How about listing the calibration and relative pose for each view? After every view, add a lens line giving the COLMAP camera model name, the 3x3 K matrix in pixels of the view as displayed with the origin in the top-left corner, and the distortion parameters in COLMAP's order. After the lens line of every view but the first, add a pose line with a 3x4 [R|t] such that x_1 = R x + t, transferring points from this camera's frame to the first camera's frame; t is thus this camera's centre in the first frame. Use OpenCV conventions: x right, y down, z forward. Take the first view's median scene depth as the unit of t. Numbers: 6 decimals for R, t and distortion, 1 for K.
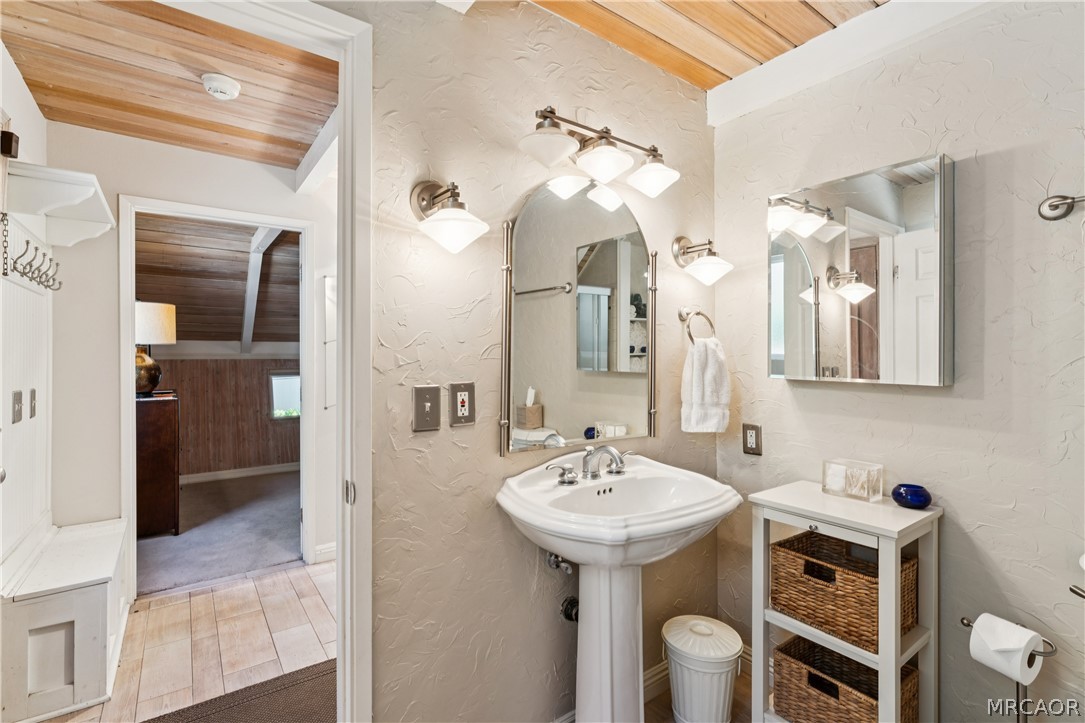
lens RADIAL K [[499.0, 0, 542.5], [0, 499.0, 361.5], [0, 0, 1]] dist [0.000014, 0.000032]
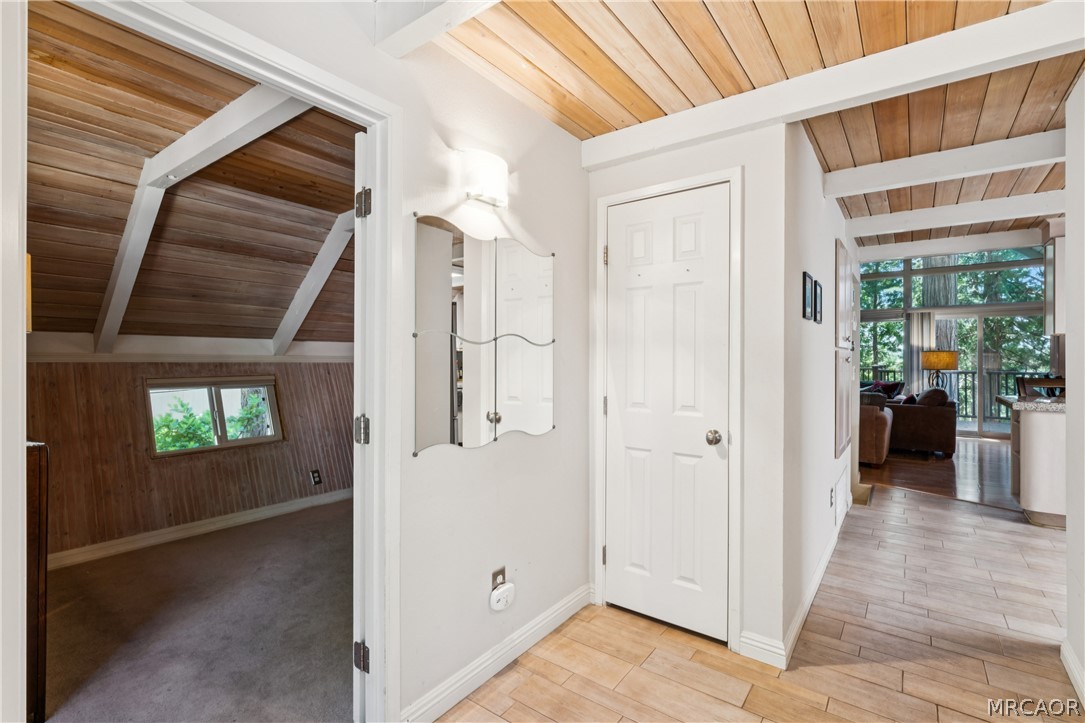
lens RADIAL K [[497.0, 0, 547.0], [0, 497.0, 365.0], [0, 0, 1]] dist [-0.000667, 0.000191]
pose [[0.953224, 0.005921, 0.302206, -0.266020], [-0.005350, 0.999982, -0.002718, -0.002798], [-0.302216, 0.000974, 0.953239, 0.250886]]
